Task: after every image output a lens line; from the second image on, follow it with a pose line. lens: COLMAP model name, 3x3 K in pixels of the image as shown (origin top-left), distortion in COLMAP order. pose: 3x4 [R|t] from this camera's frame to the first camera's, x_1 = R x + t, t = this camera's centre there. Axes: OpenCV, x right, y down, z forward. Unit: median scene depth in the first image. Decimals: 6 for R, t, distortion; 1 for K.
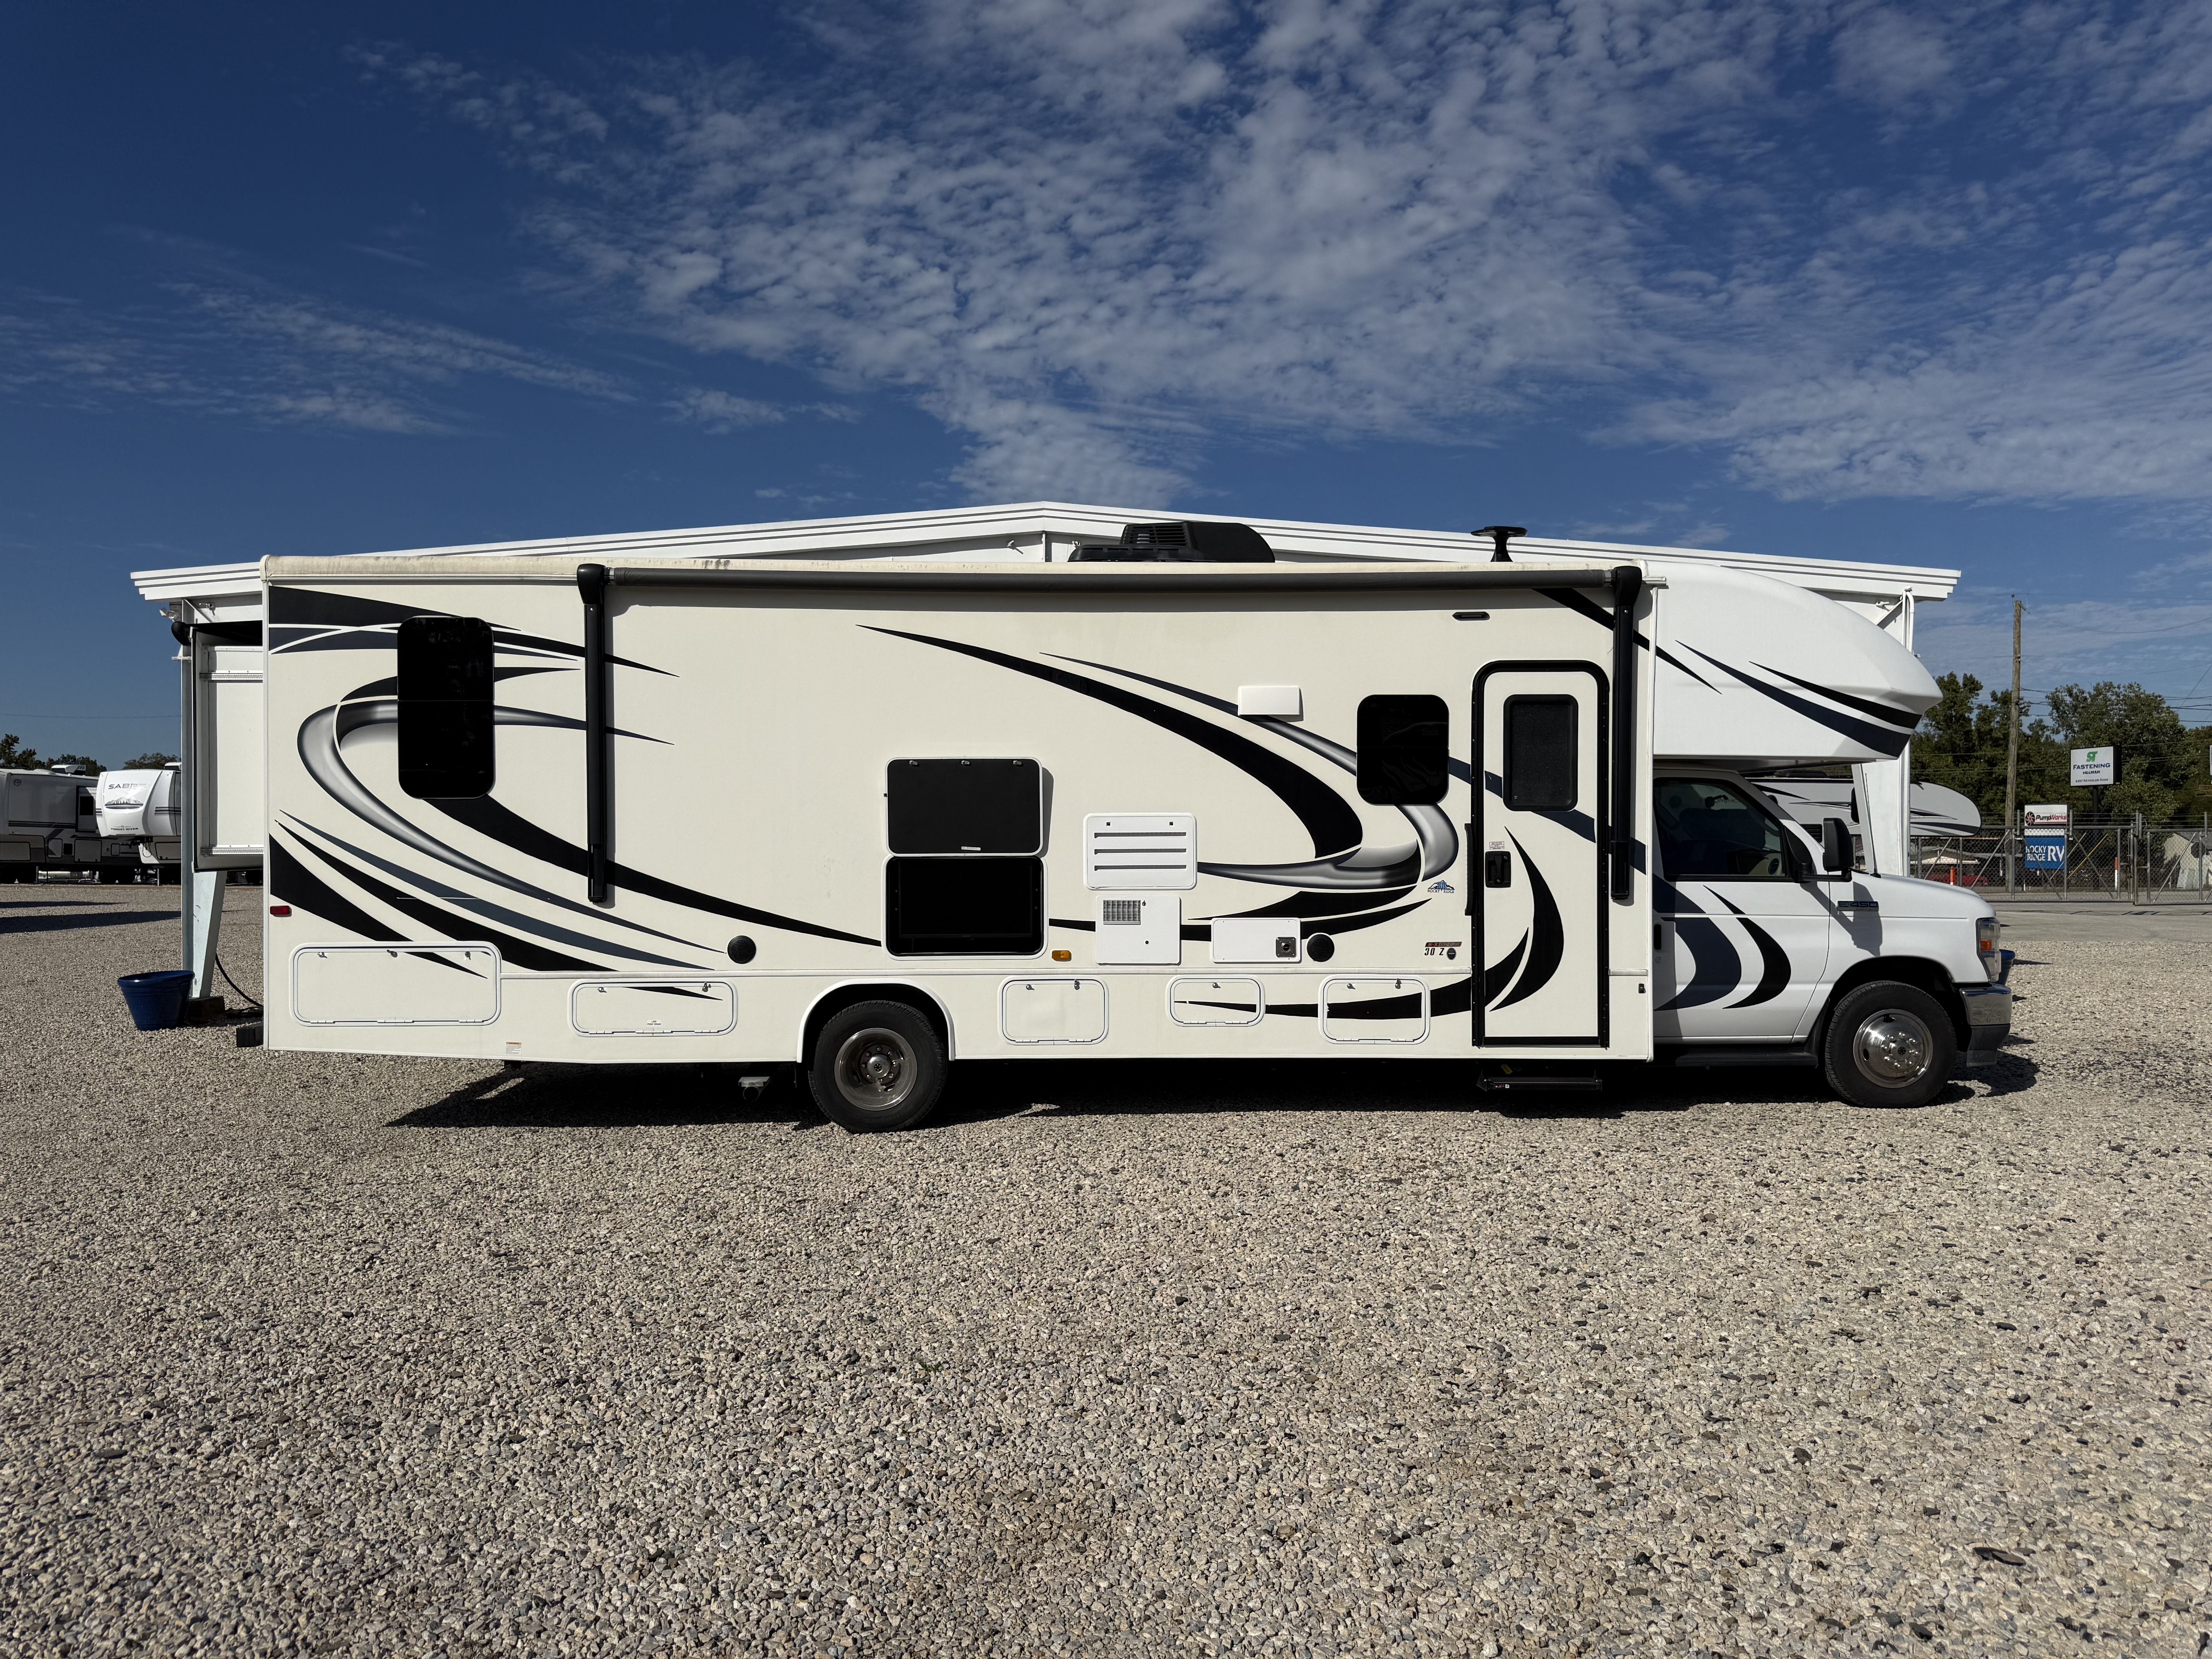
lens RADIAL K [[1584.9, 0, 1145.5], [0, 1584.9, 788.6], [0, 0, 1]] dist [0.017466, -0.018773]
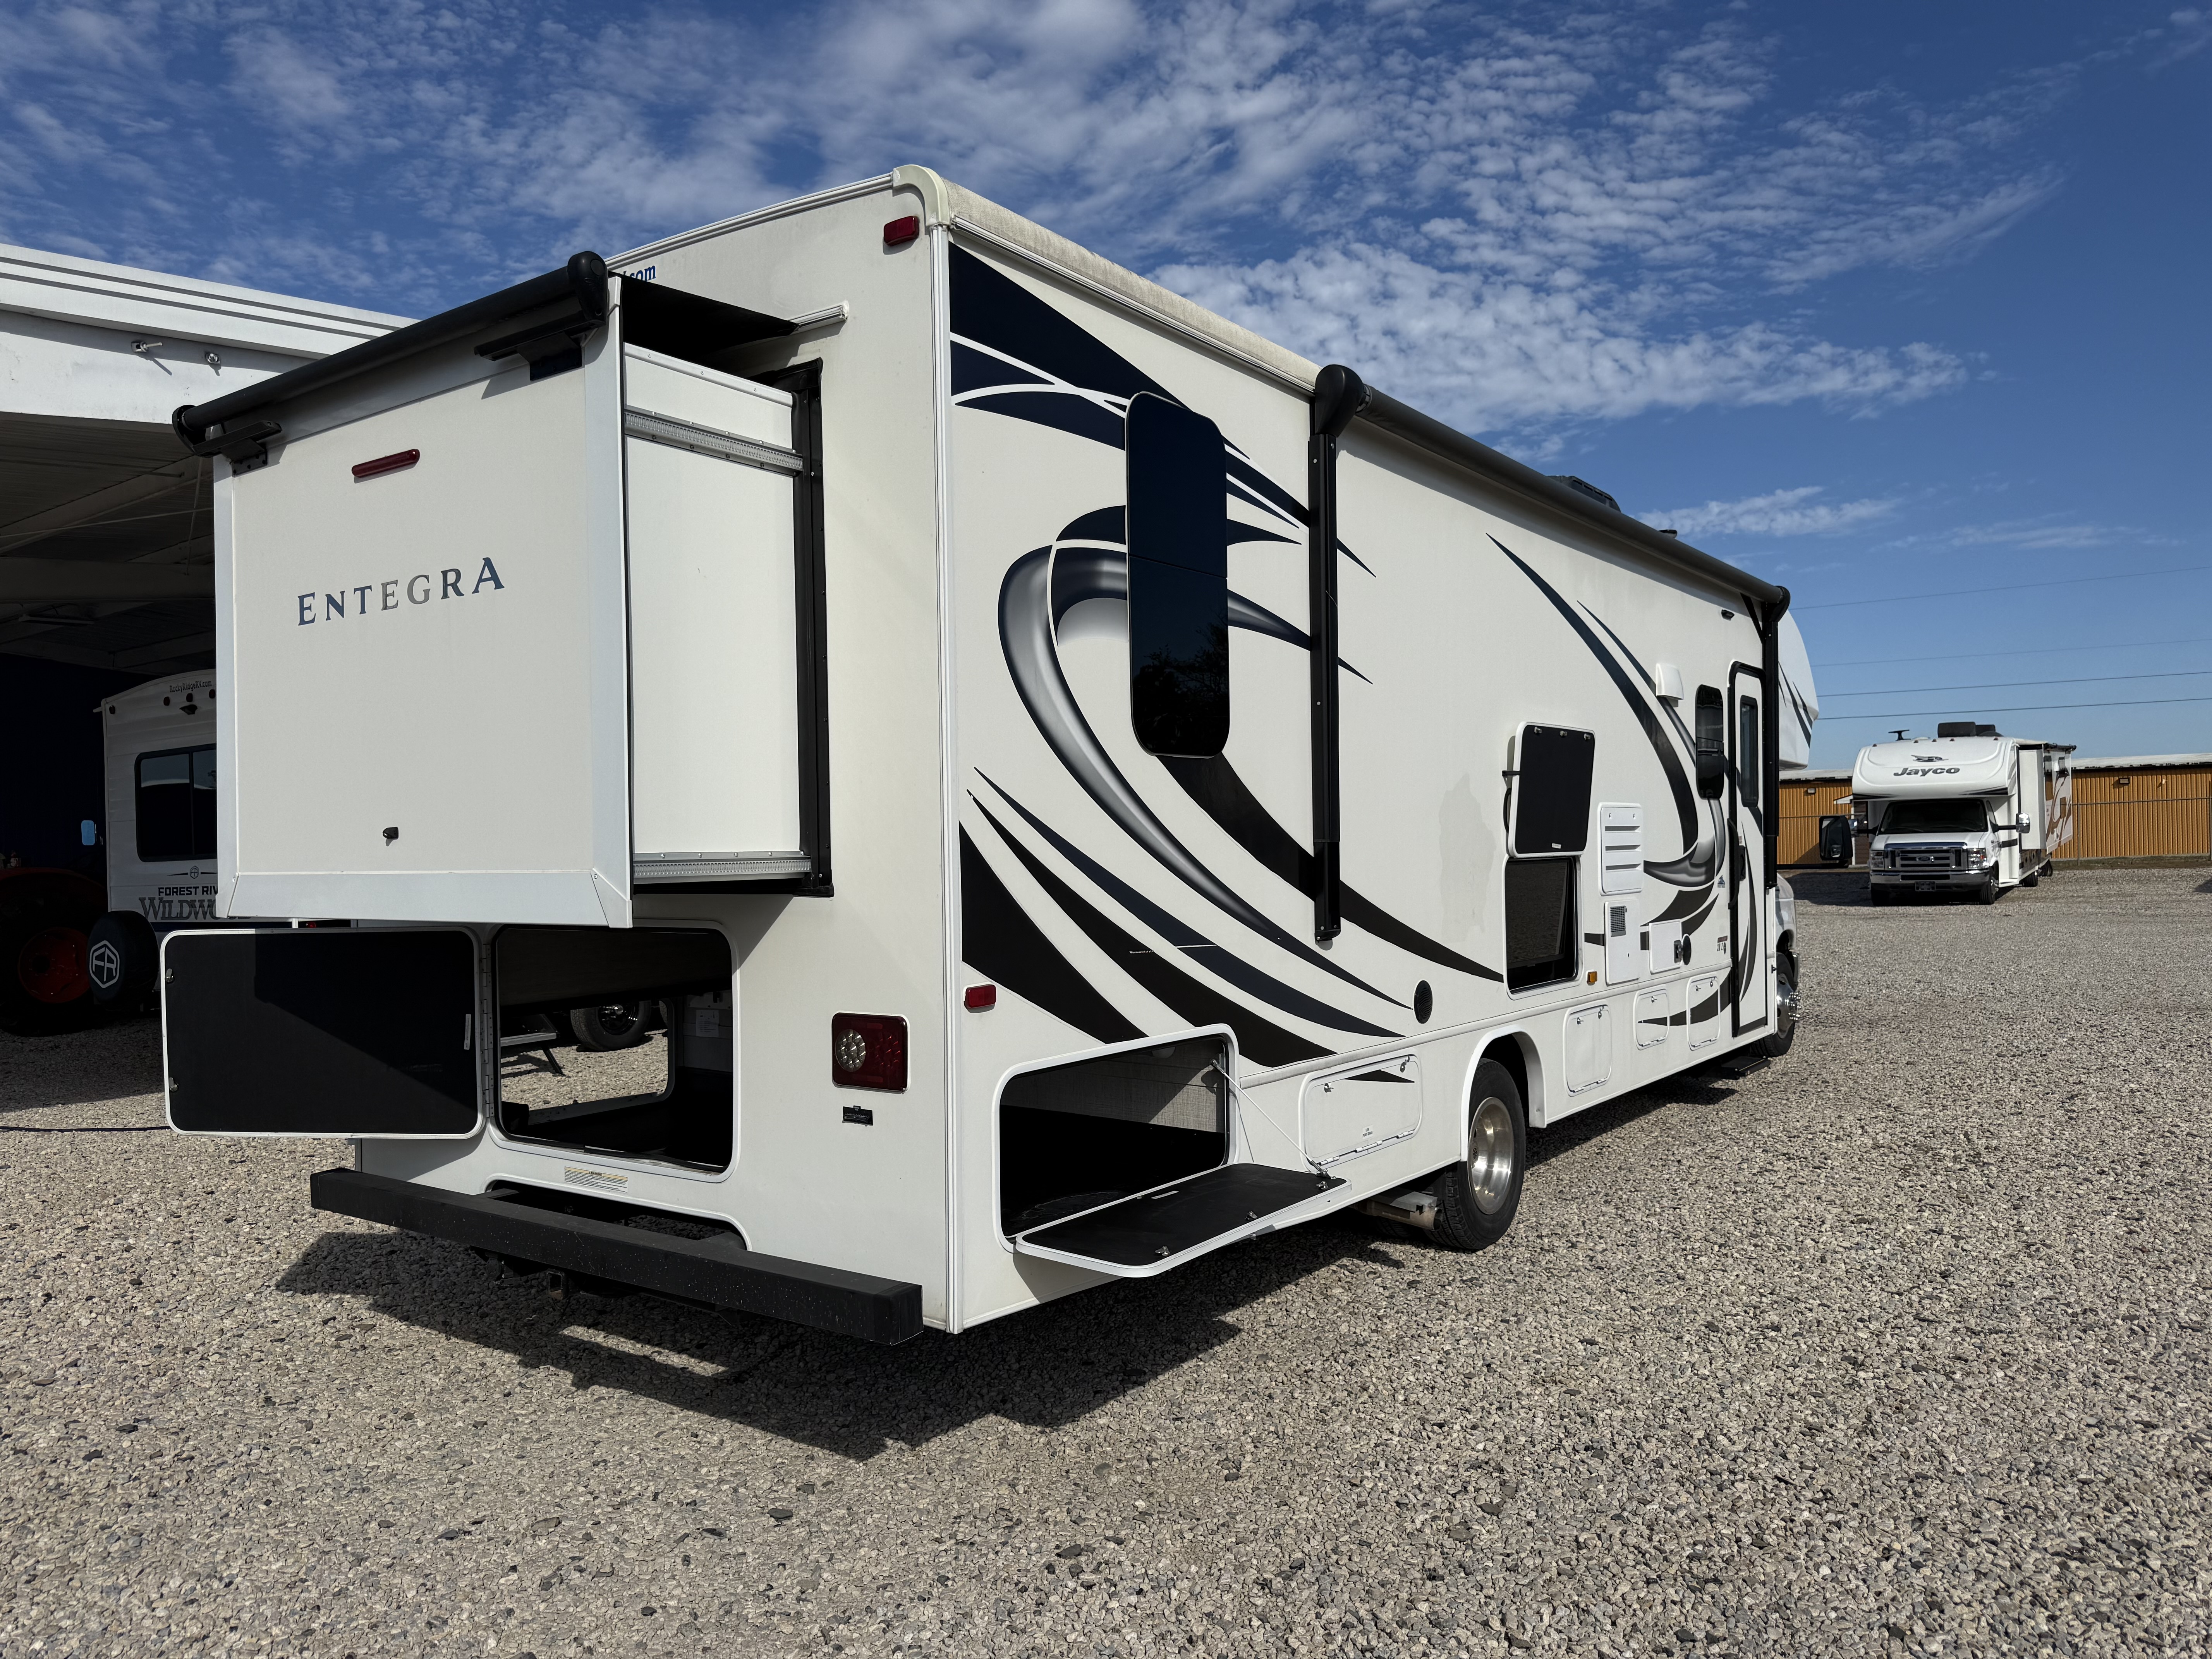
lens RADIAL K [[1584.9, 0, 1113.9], [0, 1584.9, 820.0], [0, 0, 1]] dist [0.017466, -0.018773]
pose [[0.608578, 0.007266, 0.793461, -0.862233], [-0.004926, 0.999973, -0.005379, 0.029759], [-0.793479, -0.000635, 0.608597, 0.701511]]
